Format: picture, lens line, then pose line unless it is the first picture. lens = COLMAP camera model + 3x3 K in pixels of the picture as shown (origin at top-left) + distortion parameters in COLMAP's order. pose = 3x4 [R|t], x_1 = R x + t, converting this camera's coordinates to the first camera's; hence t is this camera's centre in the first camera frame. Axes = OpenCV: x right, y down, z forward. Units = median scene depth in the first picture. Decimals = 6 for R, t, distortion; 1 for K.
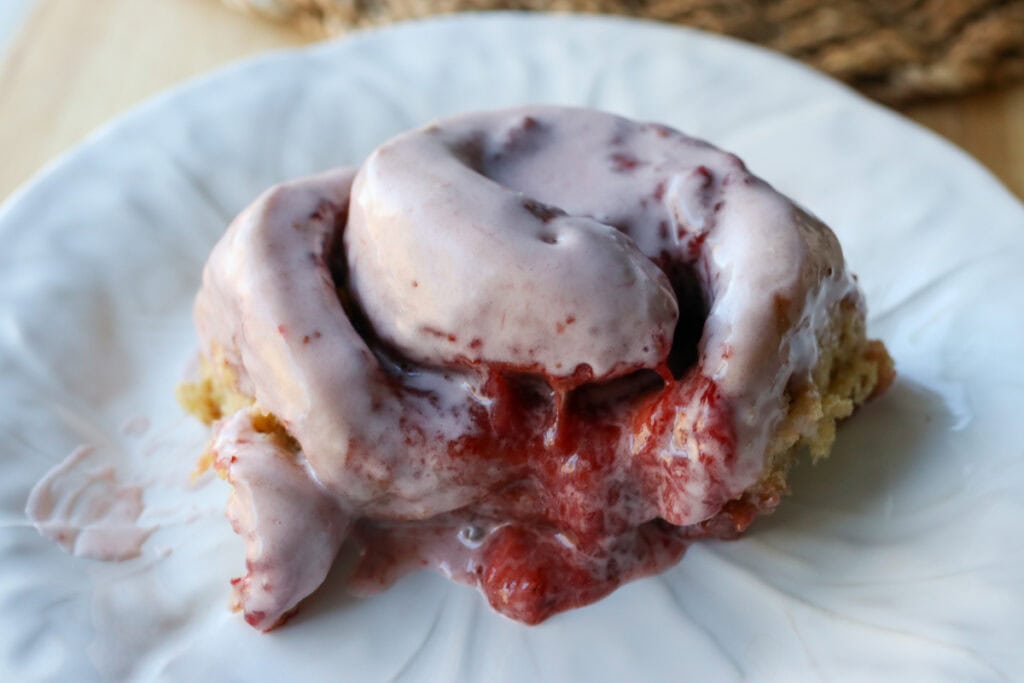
lens RADIAL K [[1621.7, 0, 512.0], [0, 1621.7, 341.5], [0, 0, 1]] dist [-0.052932, -0.033015]
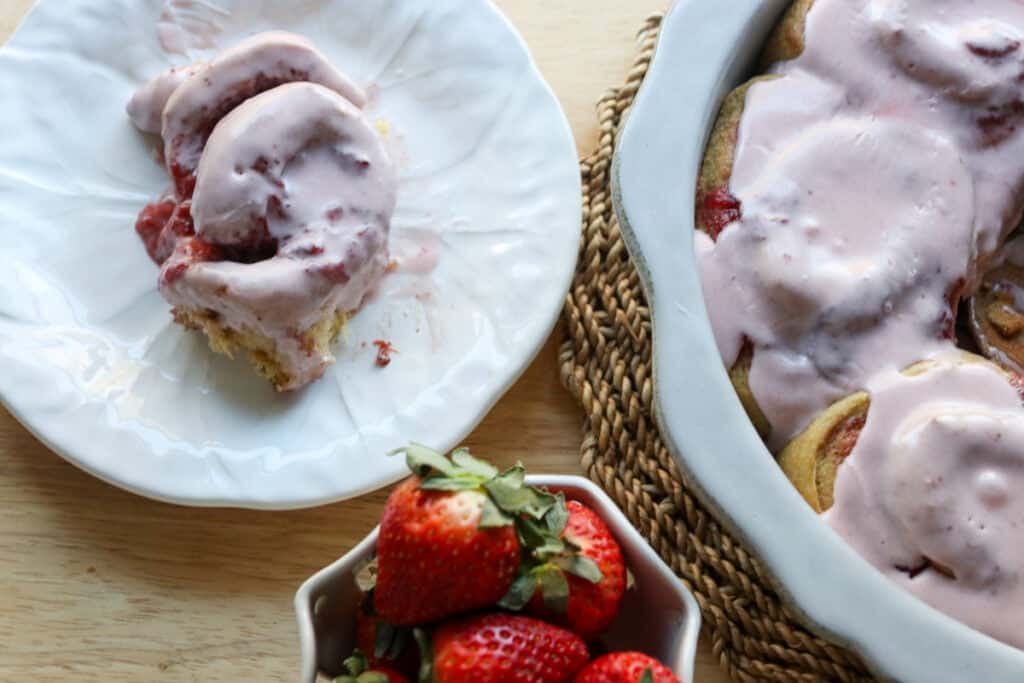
lens RADIAL K [[1621.7, 0, 512.0], [0, 1621.7, 341.5], [0, 0, 1]] dist [-0.052932, -0.033015]
pose [[0.095514, 0.948250, -0.302819, 0.812301], [-0.756327, 0.266916, 0.597265, -1.372952], [0.647184, 0.171983, 0.742681, -0.211773]]
